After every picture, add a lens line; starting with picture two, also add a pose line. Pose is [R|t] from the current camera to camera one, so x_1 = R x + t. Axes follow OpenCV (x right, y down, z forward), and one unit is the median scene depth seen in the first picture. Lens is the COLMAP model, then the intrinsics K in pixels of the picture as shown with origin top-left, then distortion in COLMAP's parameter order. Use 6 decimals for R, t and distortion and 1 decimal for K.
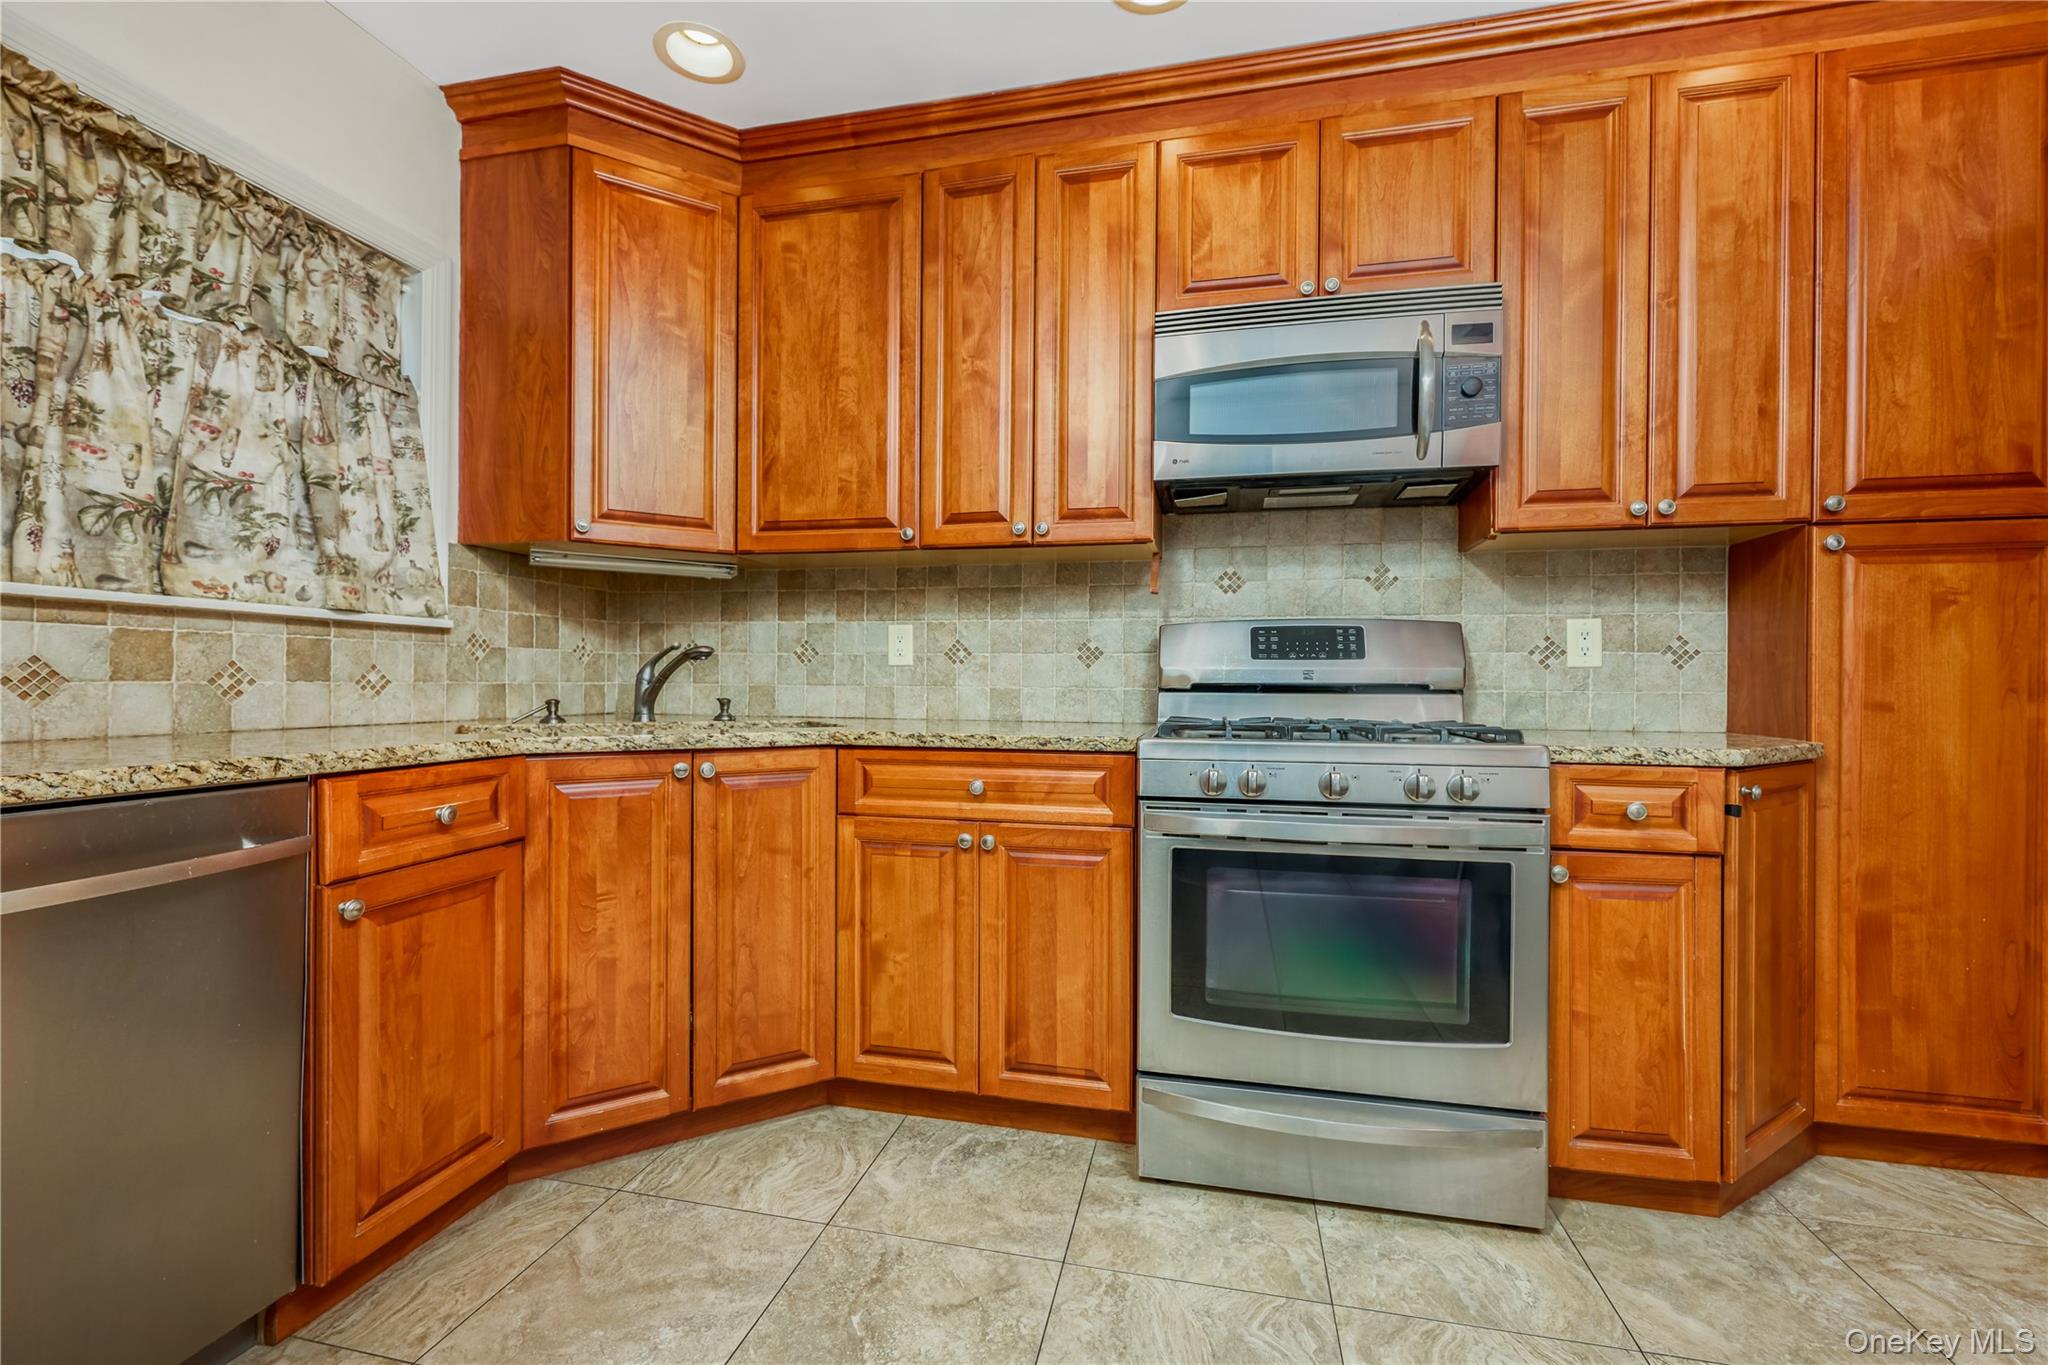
lens RADIAL K [[871.4, 0, 1024.0], [0, 871.4, 682.5], [0, 0, 1]] dist [-0.000228, -0.000065]
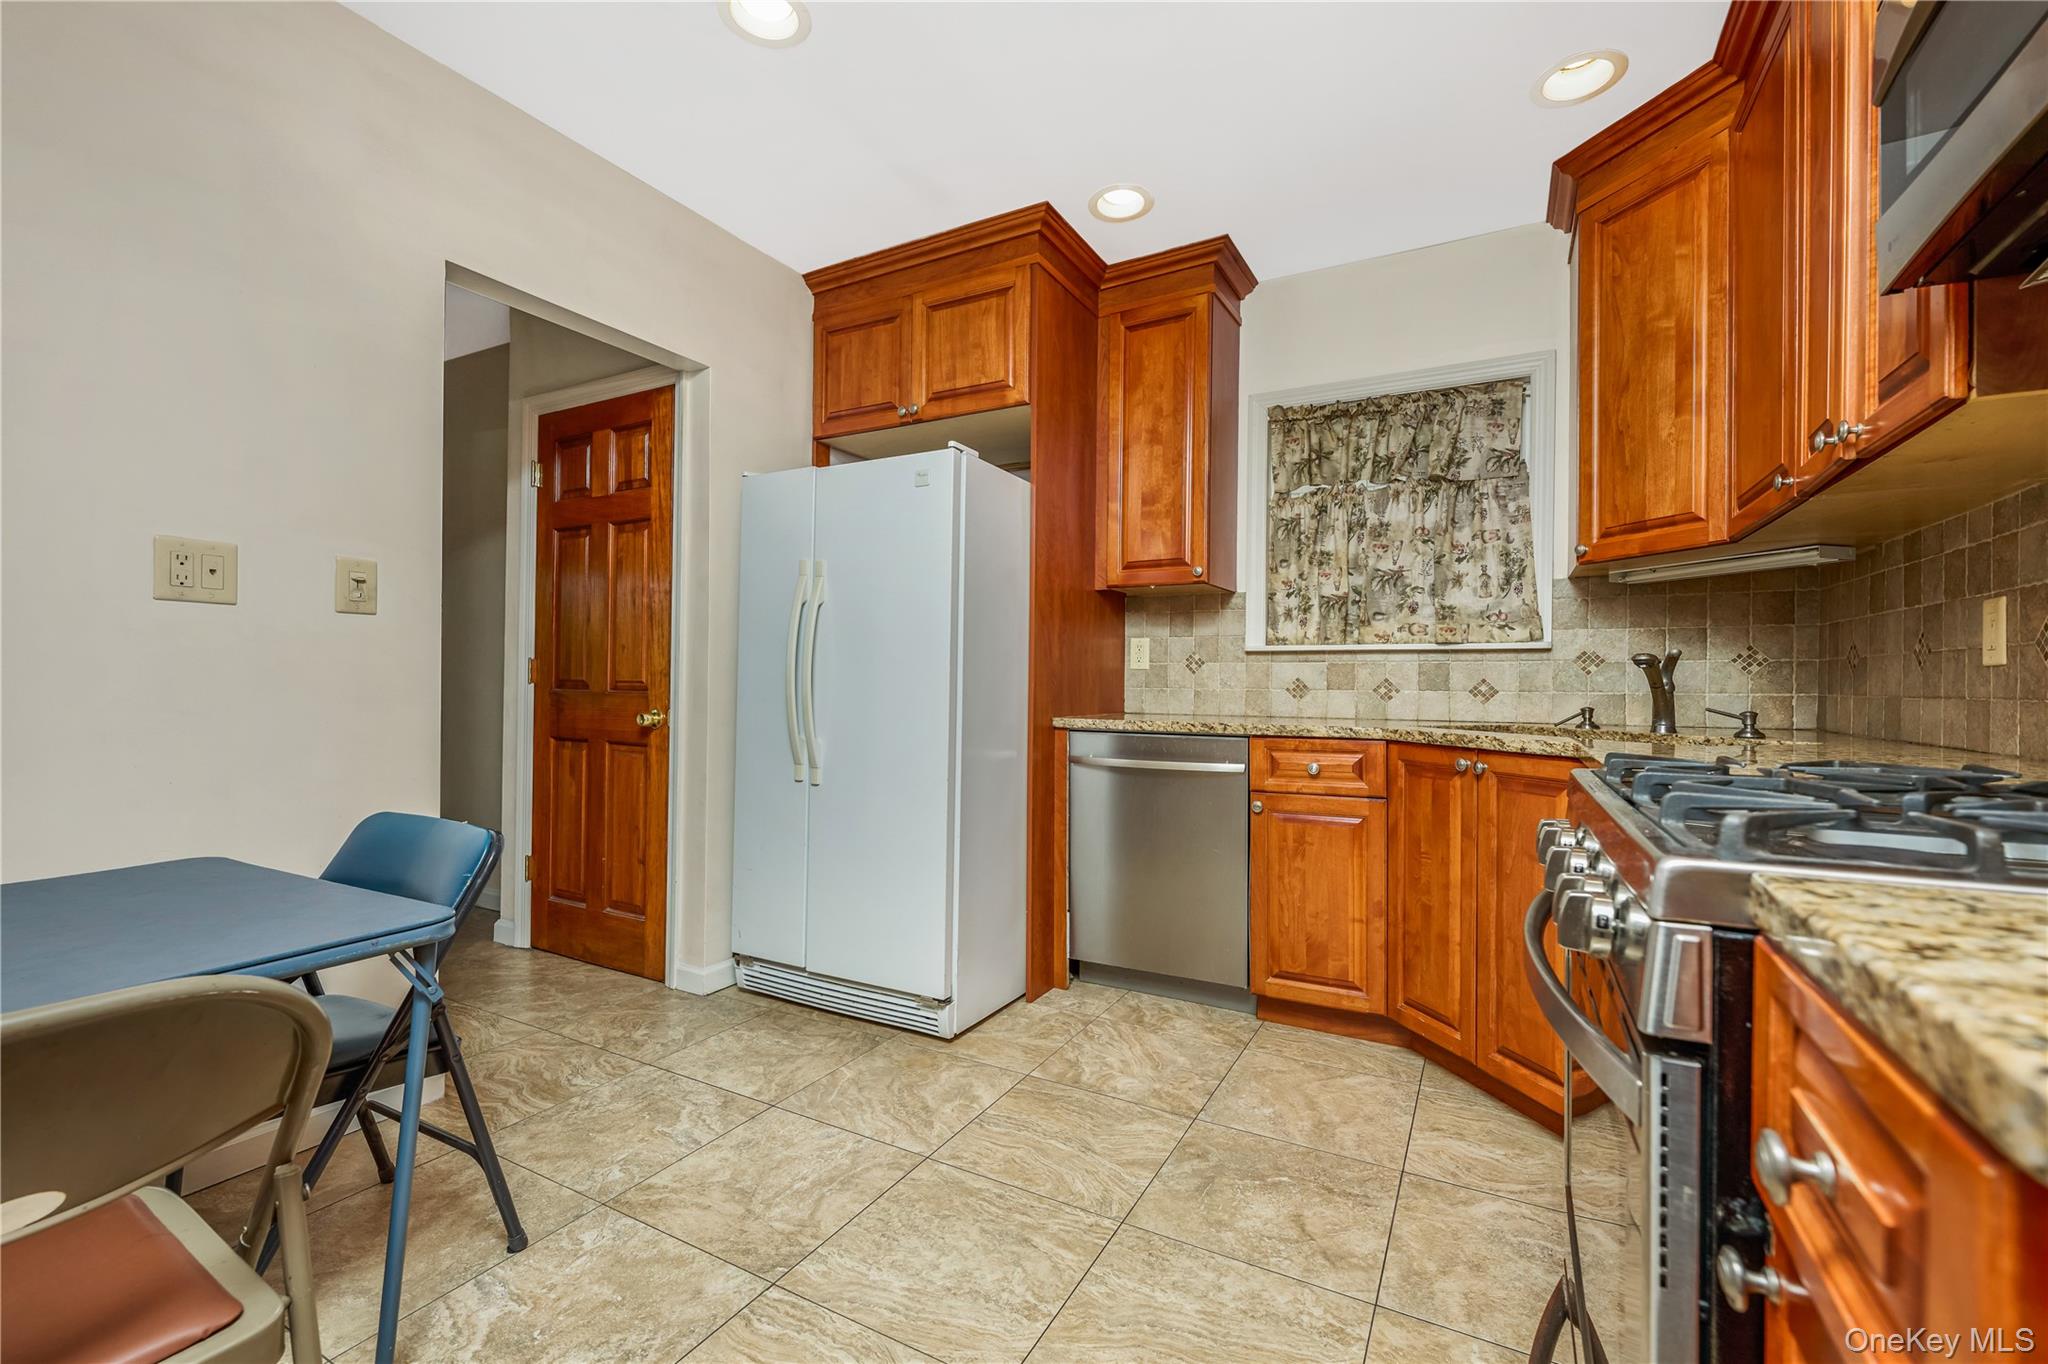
lens RADIAL K [[871.4, 0, 1024.0], [0, 871.4, 682.0], [0, 0, 1]] dist [-0.000228, -0.000065]
pose [[-0.278681, -0.012762, -0.960299, 0.908371], [-0.009698, 0.999898, -0.010474, 0.006816], [0.960335, 0.006394, -0.278776, 0.764948]]
